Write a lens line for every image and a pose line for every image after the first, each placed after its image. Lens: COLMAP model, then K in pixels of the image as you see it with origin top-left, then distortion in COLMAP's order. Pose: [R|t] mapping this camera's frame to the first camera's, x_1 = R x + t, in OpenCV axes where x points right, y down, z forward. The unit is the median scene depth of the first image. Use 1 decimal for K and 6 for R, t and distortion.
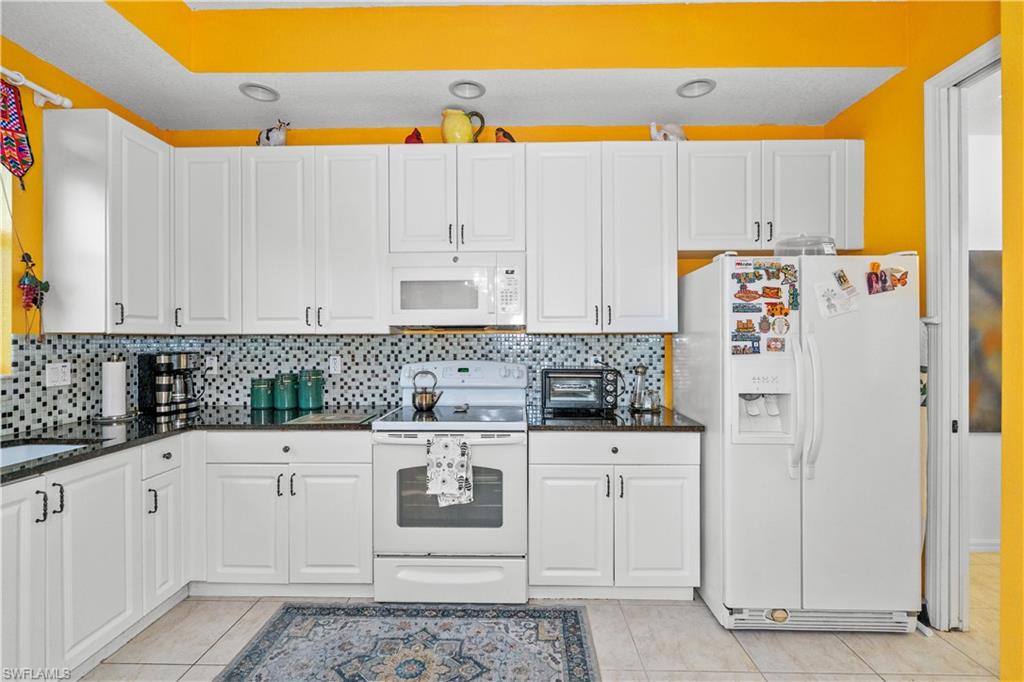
lens RADIAL K [[462.3, 0, 508.4], [0, 462.3, 339.0], [0, 0, 1]] dist [-0.002897, -0.000392]
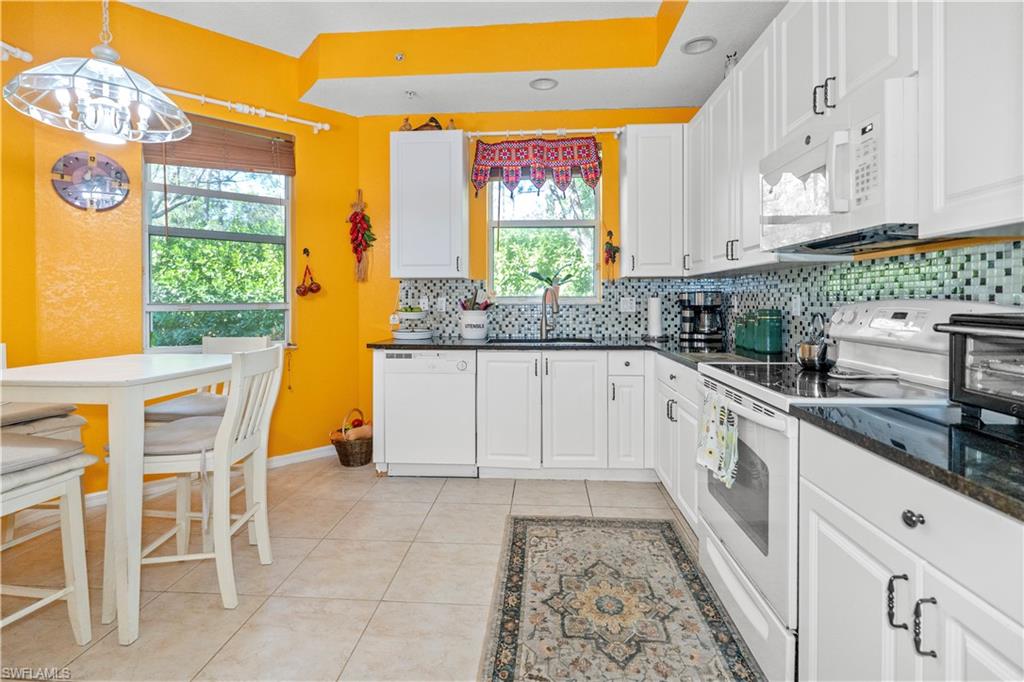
lens RADIAL K [[462.3, 0, 504.1], [0, 462.3, 302.5], [0, 0, 1]] dist [-0.002897, -0.000392]
pose [[-0.048699, 0.009514, -0.998768, 0.627016], [0.003213, 0.999951, 0.009369, 0.055403], [0.998808, -0.002753, -0.048727, 0.679528]]
